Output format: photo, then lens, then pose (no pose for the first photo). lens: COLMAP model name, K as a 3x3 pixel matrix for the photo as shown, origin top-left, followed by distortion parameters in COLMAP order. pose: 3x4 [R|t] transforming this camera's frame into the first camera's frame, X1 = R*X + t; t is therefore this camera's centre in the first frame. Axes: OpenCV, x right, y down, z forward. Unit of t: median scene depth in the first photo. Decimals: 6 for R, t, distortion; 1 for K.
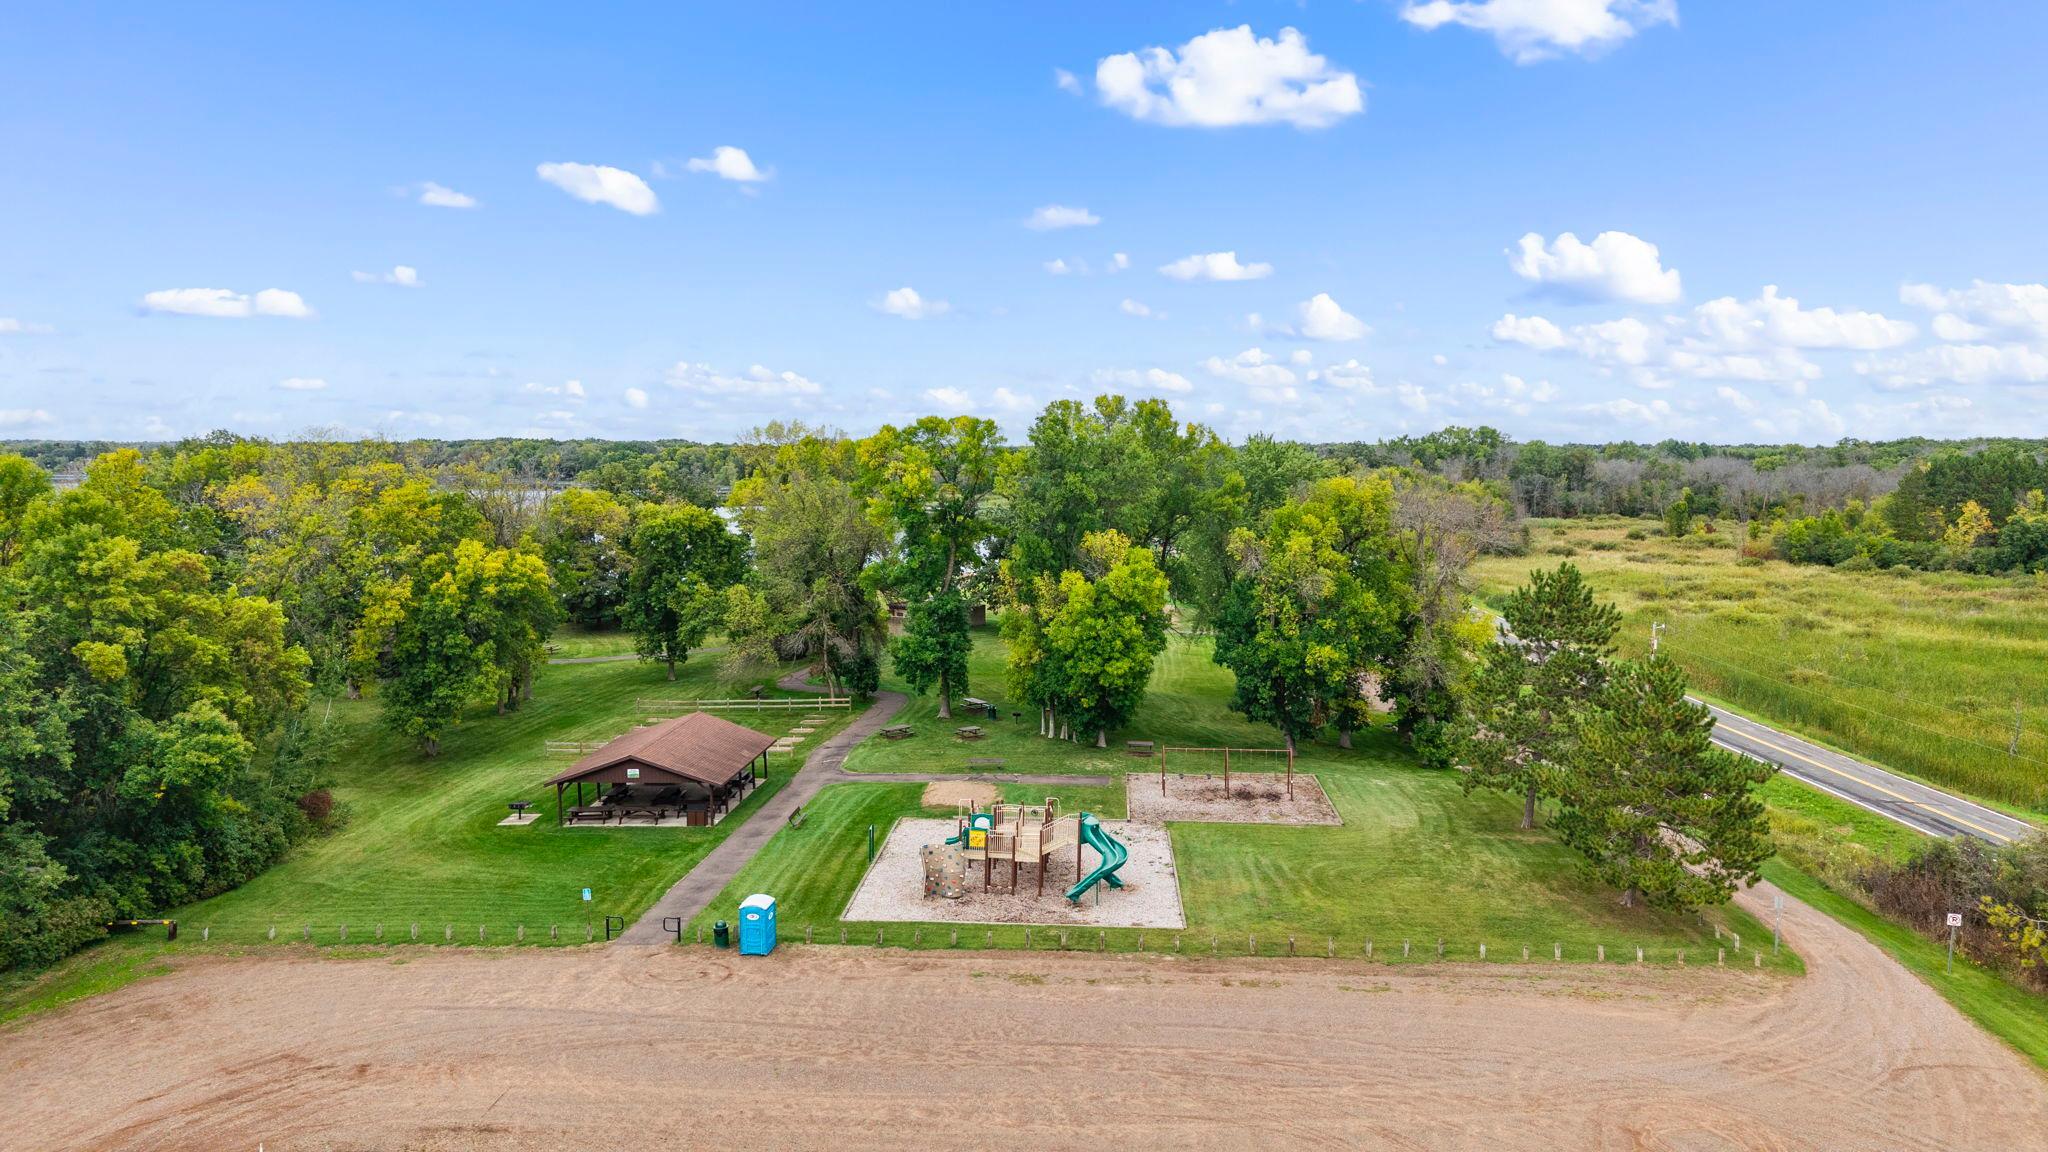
lens RADIAL K [[1357.4, 0, 1019.1], [0, 1357.4, 575.6], [0, 0, 1]] dist [0.004355, -0.003186]
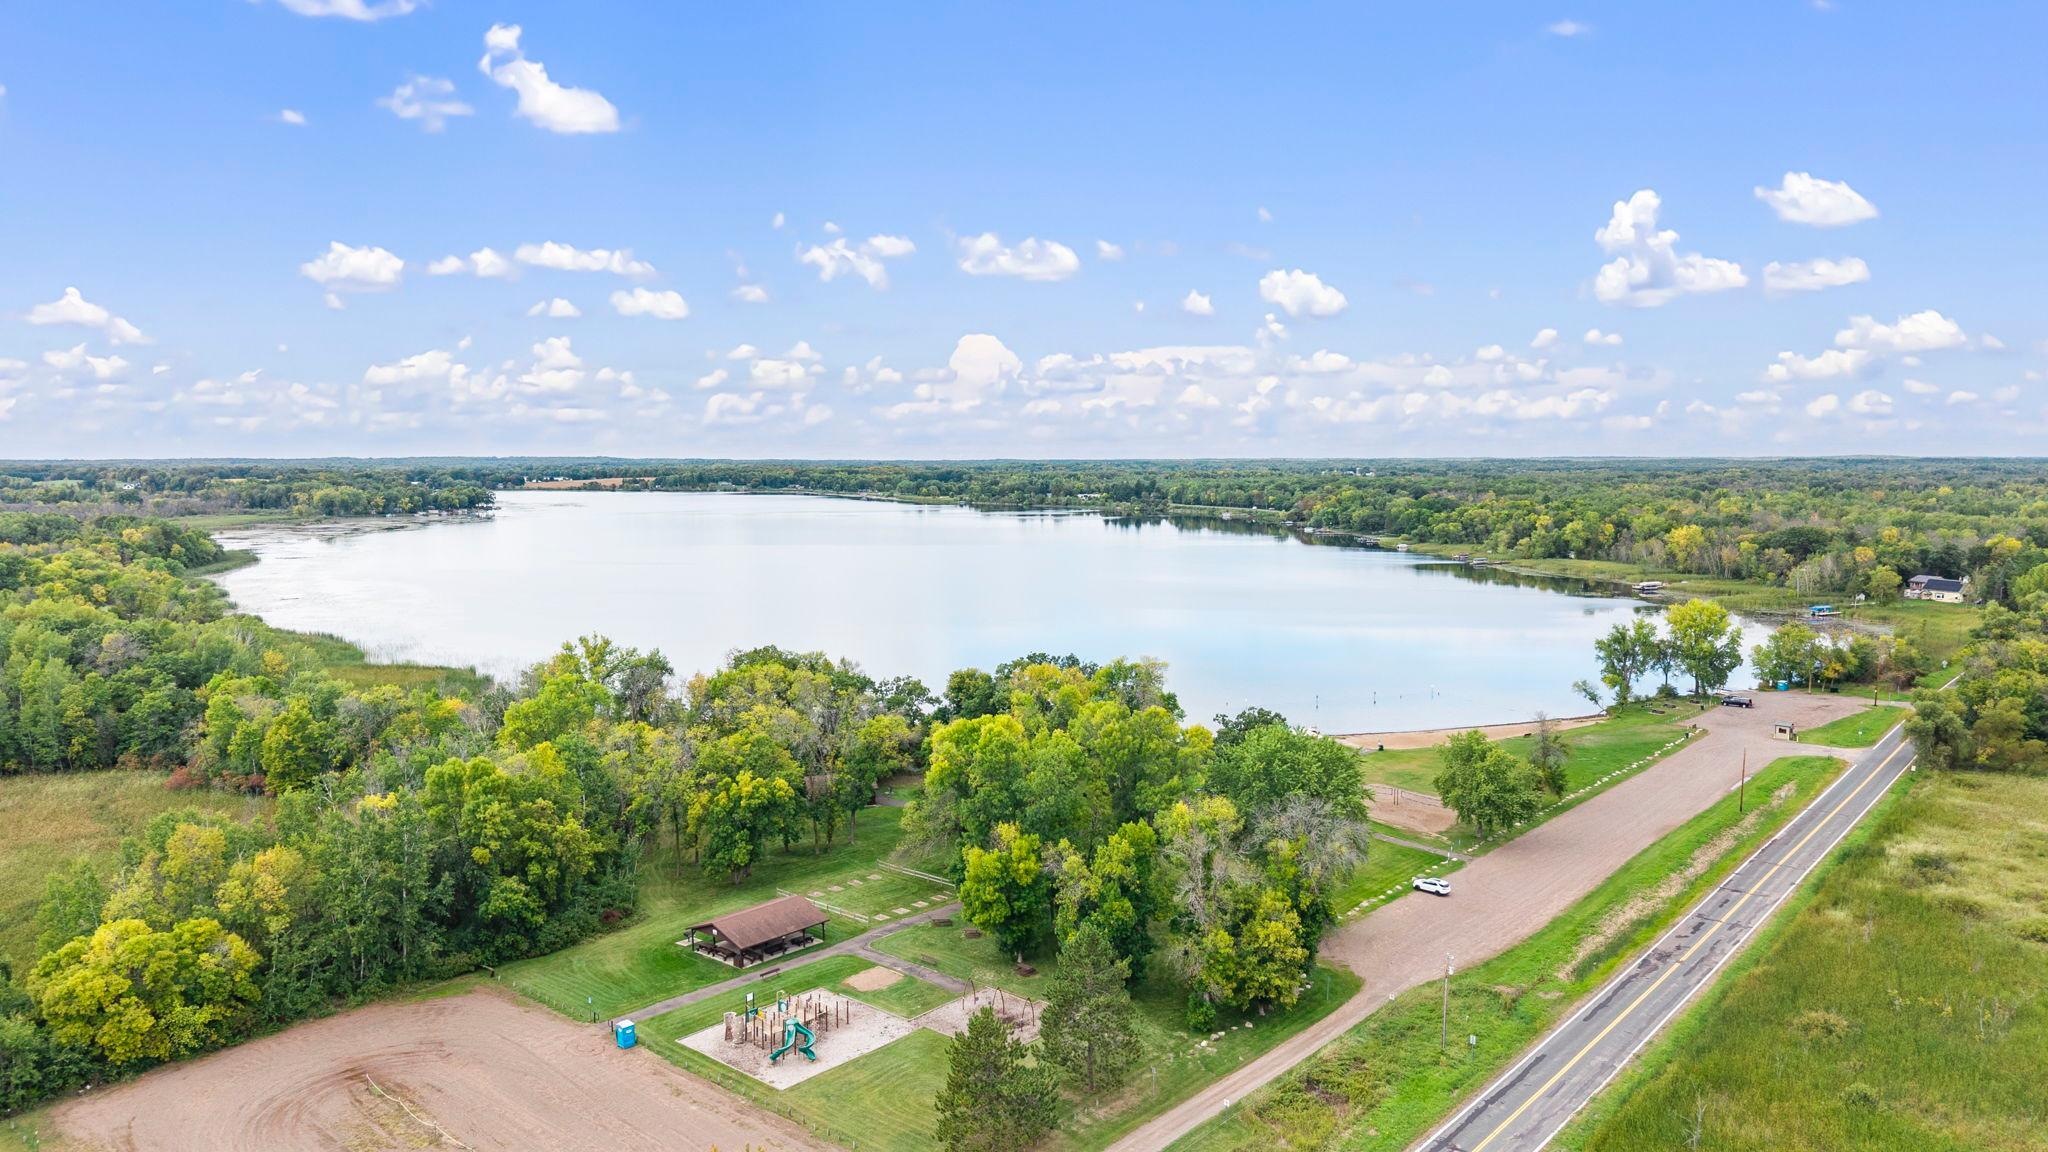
lens RADIAL K [[1357.4, 0, 1019.1], [0, 1357.4, 575.6], [0, 0, 1]] dist [0.004355, -0.003186]
pose [[0.791501, 0.046611, -0.609388, 1.335864], [-0.050825, 0.998654, 0.010371, -0.443648], [0.609051, 0.022763, 0.792805, -0.297163]]
